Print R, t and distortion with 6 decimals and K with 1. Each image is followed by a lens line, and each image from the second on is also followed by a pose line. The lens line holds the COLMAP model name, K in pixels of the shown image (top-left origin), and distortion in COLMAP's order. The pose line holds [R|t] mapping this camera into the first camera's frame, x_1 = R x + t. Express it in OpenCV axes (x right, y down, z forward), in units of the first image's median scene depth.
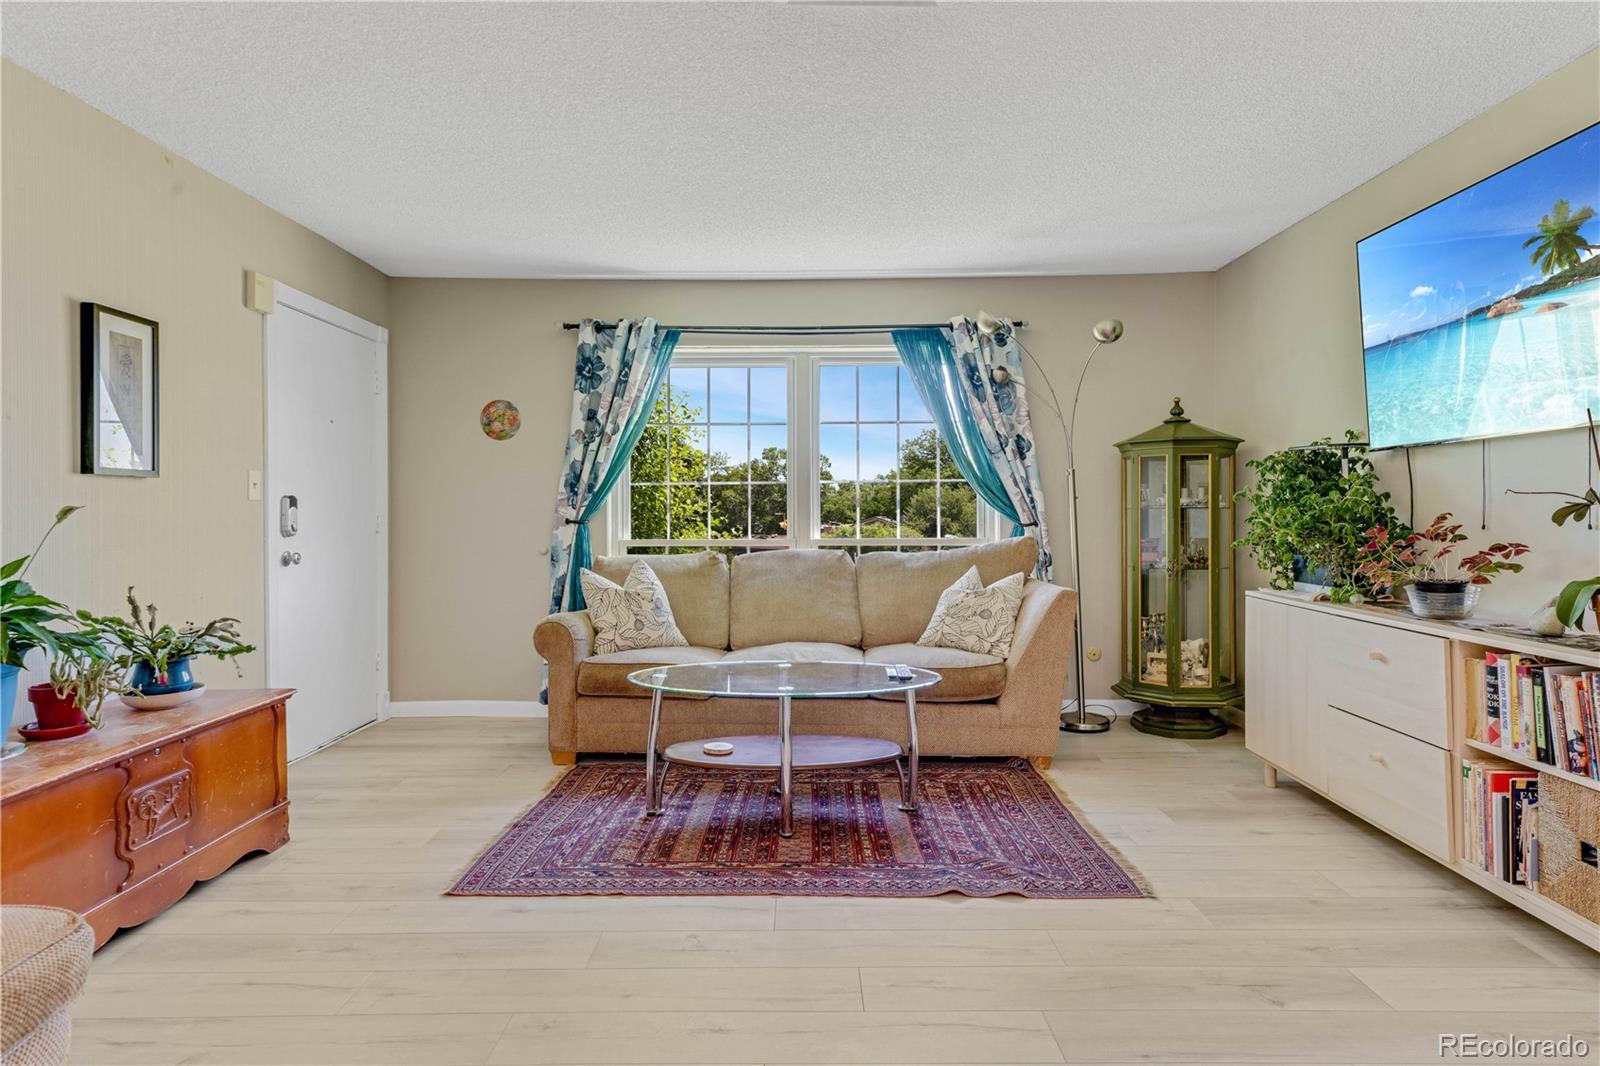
lens RADIAL K [[902.5, 0, 794.9], [0, 902.5, 522.1], [0, 0, 1]] dist [0.022027, 0.000685]
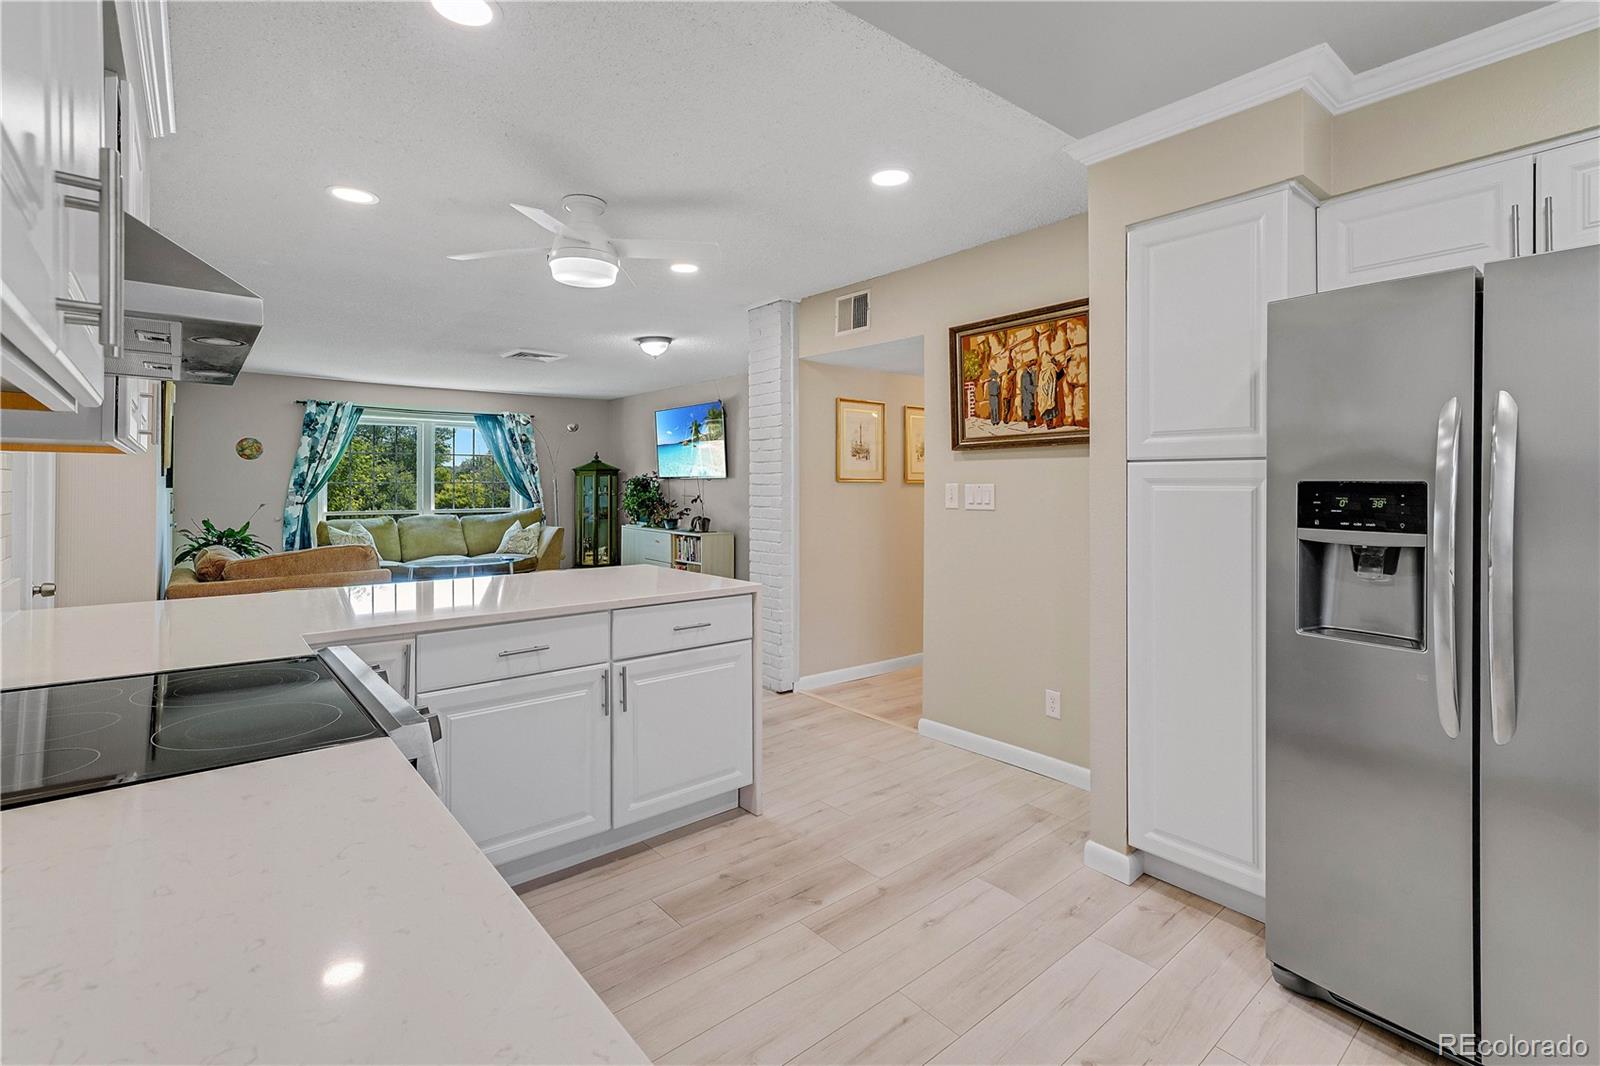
lens RADIAL K [[747.6, 0, 804.6], [0, 747.6, 480.9], [0, 0, 1]] dist [0.015963, -0.000045]
pose [[0.759694, 0.008122, 0.650230, -0.508942], [0.000545, 0.999914, -0.013128, -0.028651], [-0.650281, 0.010328, 0.759624, -0.990213]]
